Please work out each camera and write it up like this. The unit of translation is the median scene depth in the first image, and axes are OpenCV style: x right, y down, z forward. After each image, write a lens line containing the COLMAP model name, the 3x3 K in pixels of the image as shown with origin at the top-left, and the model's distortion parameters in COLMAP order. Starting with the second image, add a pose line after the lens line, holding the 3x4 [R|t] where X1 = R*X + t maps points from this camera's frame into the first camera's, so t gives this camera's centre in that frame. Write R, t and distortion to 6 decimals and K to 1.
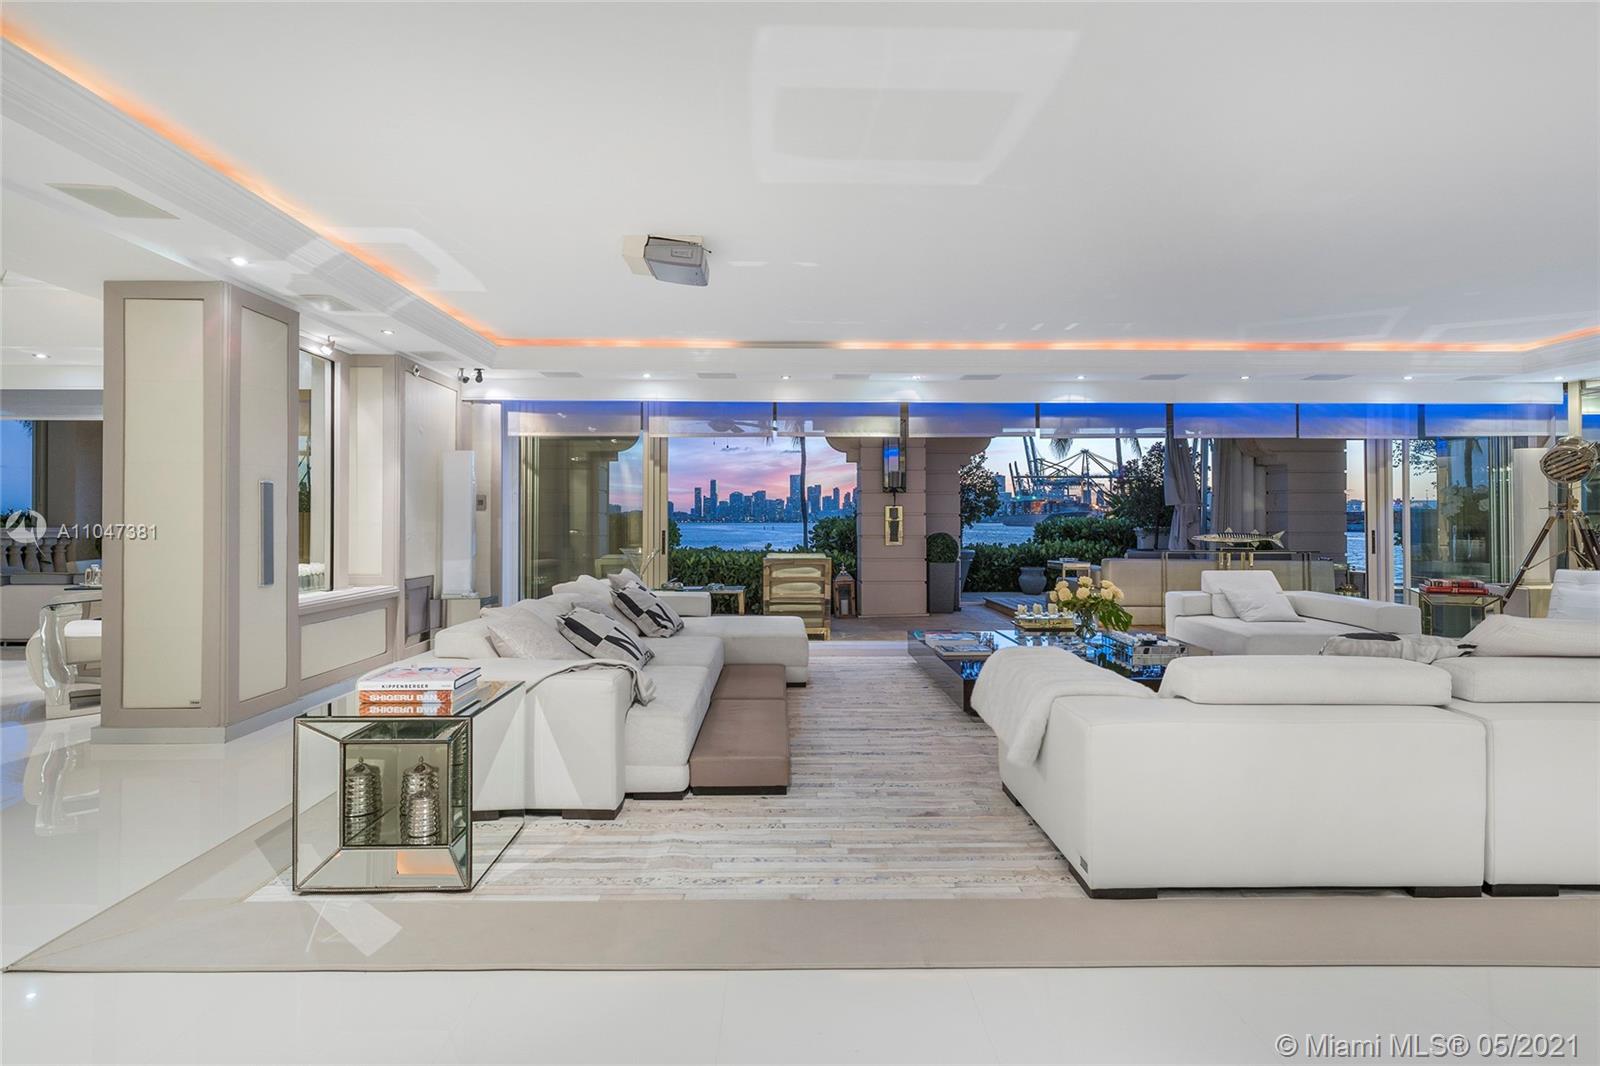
lens RADIAL K [[786.0, 0, 794.1], [0, 786.0, 519.8], [0, 0, 1]] dist [-0.001019, -0.000004]
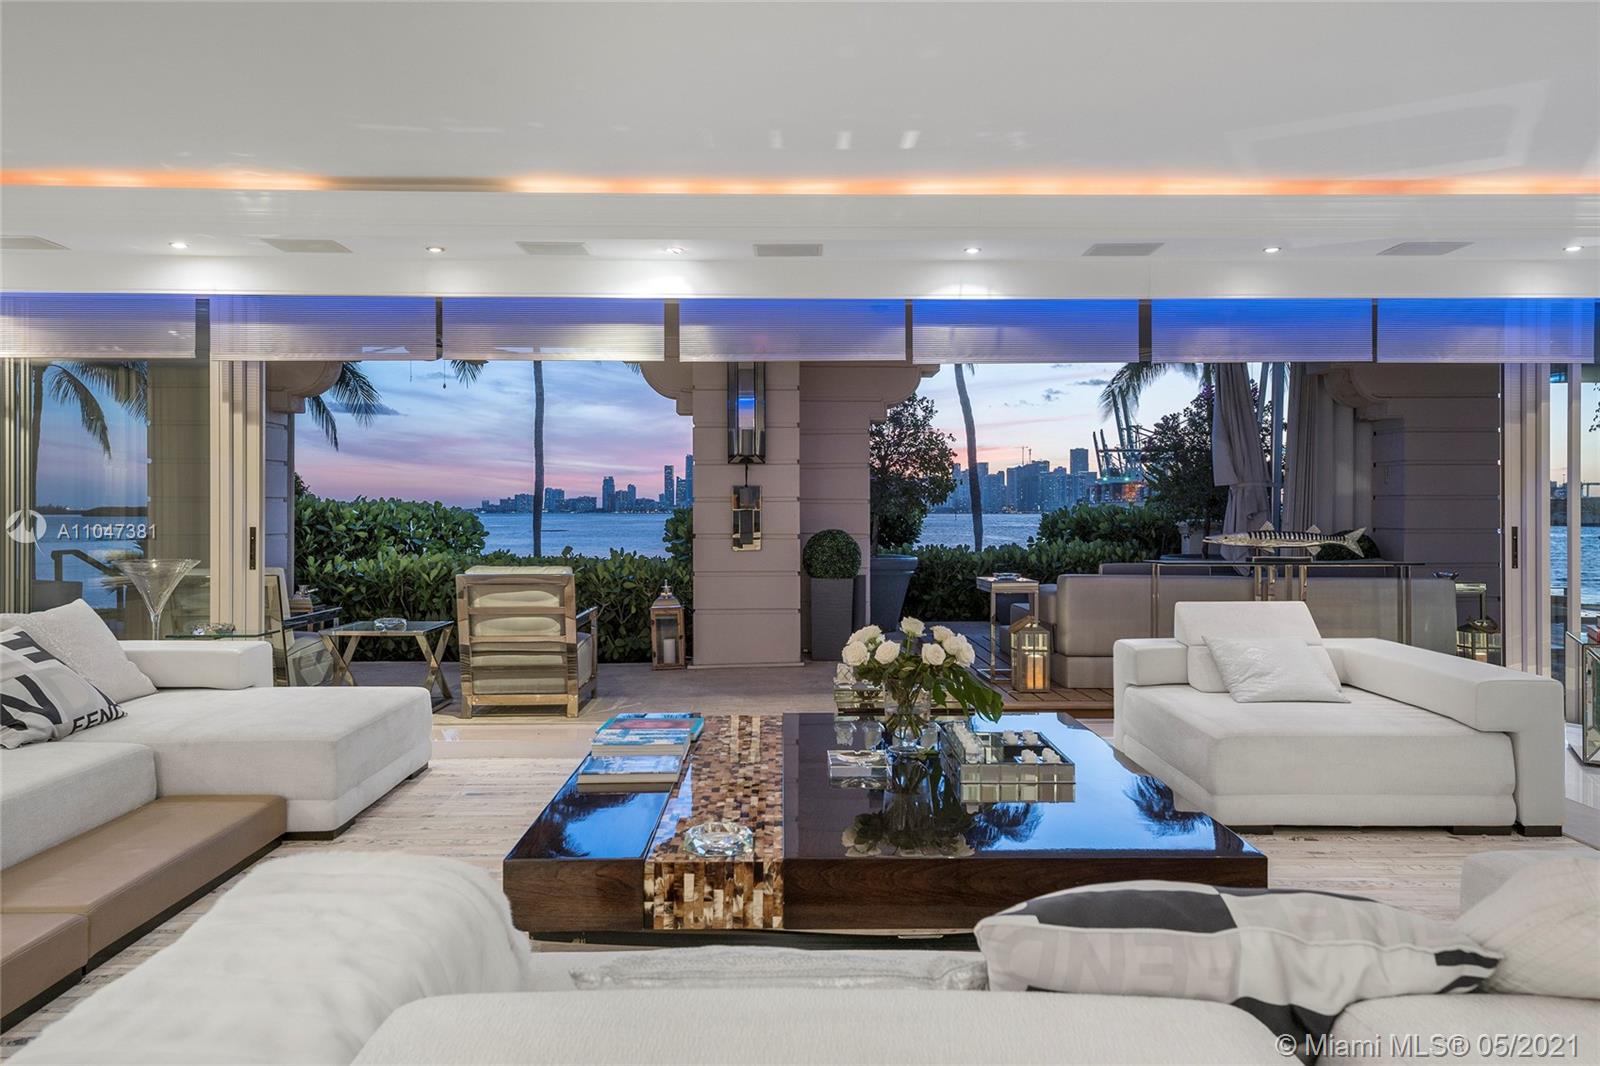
lens RADIAL K [[1067.6, 0, 798.1], [0, 1067.6, 530.7], [0, 0, 1]] dist [0.018440, -0.002372]
pose [[0.999997, -0.000108, -0.002354, 0.211219], [0.000155, 0.999799, 0.020025, 0.000647], [0.002351, -0.020025, 0.999797, 0.212255]]
